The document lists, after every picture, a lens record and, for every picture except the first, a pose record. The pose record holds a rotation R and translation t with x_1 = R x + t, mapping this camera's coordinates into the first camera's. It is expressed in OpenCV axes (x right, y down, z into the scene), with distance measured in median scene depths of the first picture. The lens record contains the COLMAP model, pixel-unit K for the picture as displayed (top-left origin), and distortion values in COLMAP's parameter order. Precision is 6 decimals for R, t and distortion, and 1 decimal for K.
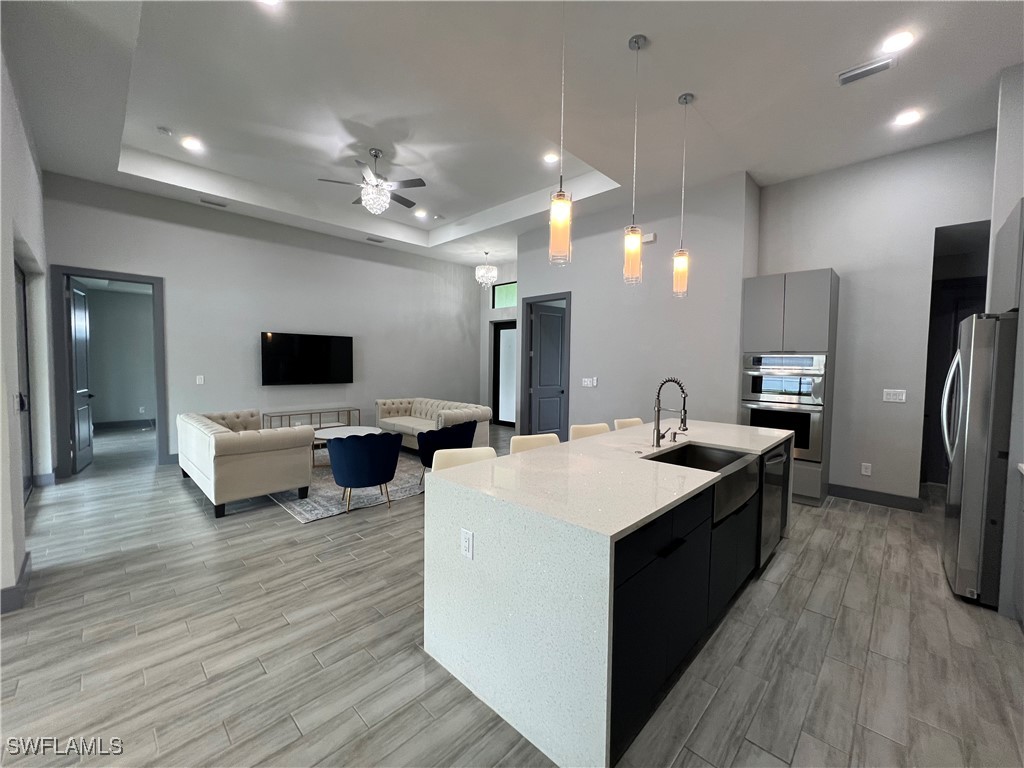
lens RADIAL K [[409.0, 0, 509.7], [0, 409.0, 380.0], [0, 0, 1]] dist [0.000134, -0.000905]
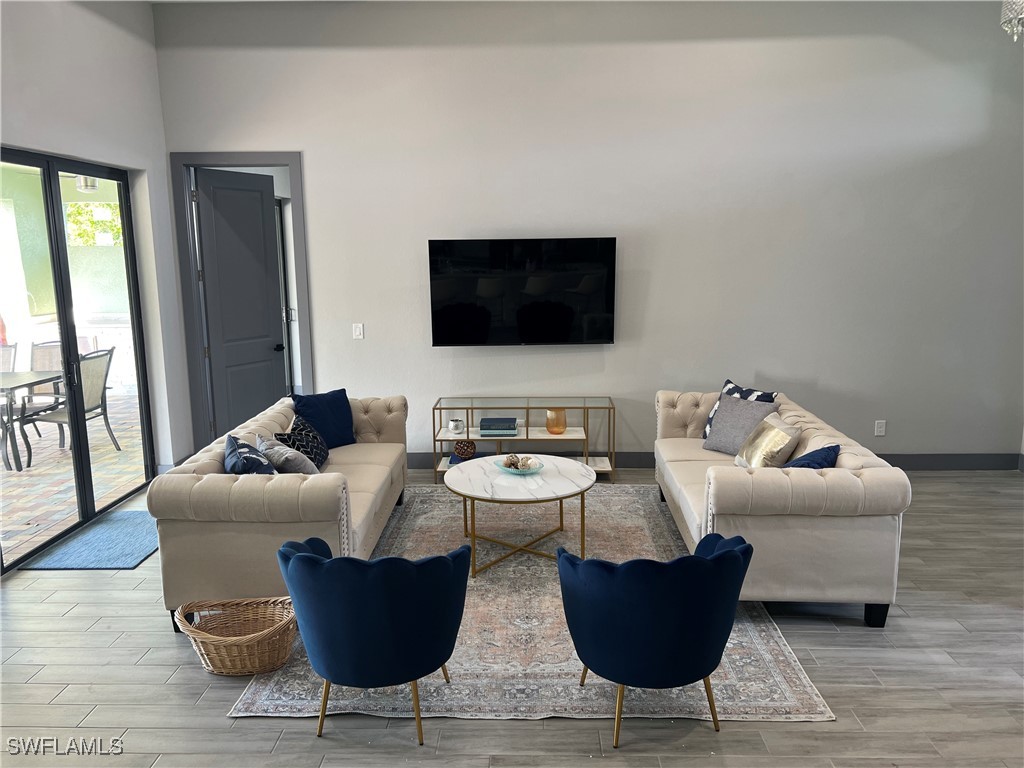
lens RADIAL K [[767.1, 0, 512.5], [0, 767.1, 388.5], [0, 0, 1]] dist [0.034797, -0.026631]
pose [[0.681685, 0.114735, -0.722593, 0.275088], [-0.016000, 0.989729, 0.142058, -0.125509], [0.731470, -0.085277, 0.676520, 0.724285]]
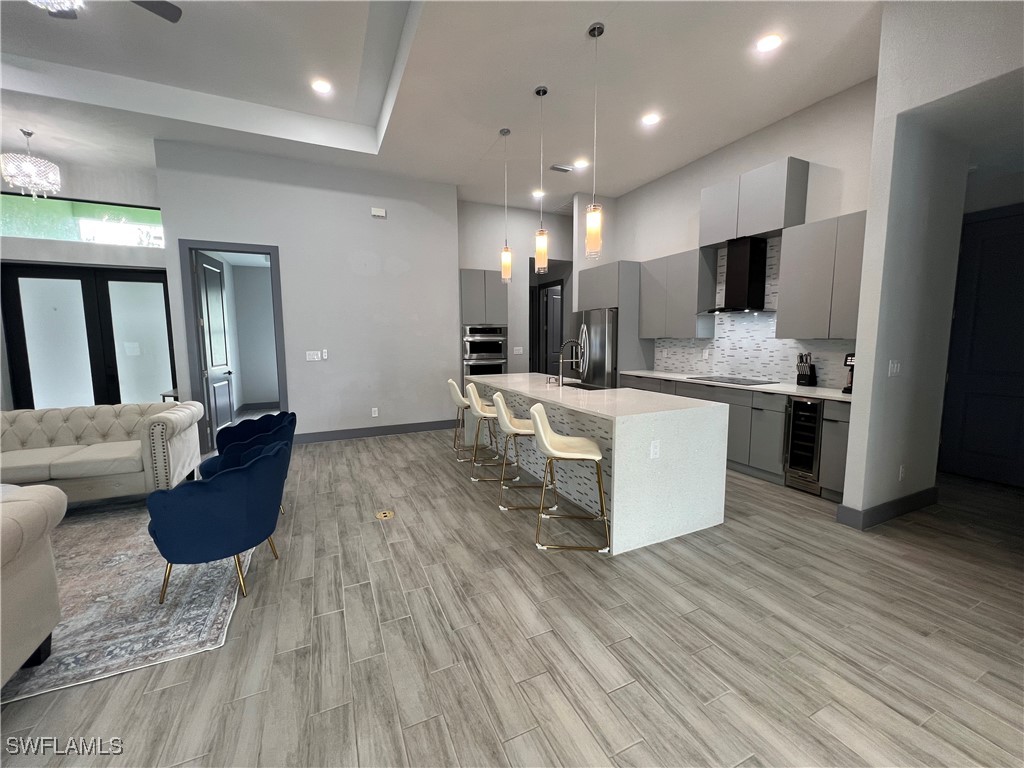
lens RADIAL K [[409.0, 0, 505.7], [0, 409.0, 380.7], [0, 0, 1]] dist [0.000134, -0.000905]
pose [[0.357703, -0.114636, 0.926773, -0.865338], [0.049254, 0.993371, 0.103863, -0.019870], [-0.932536, 0.008495, 0.360978, 0.504246]]
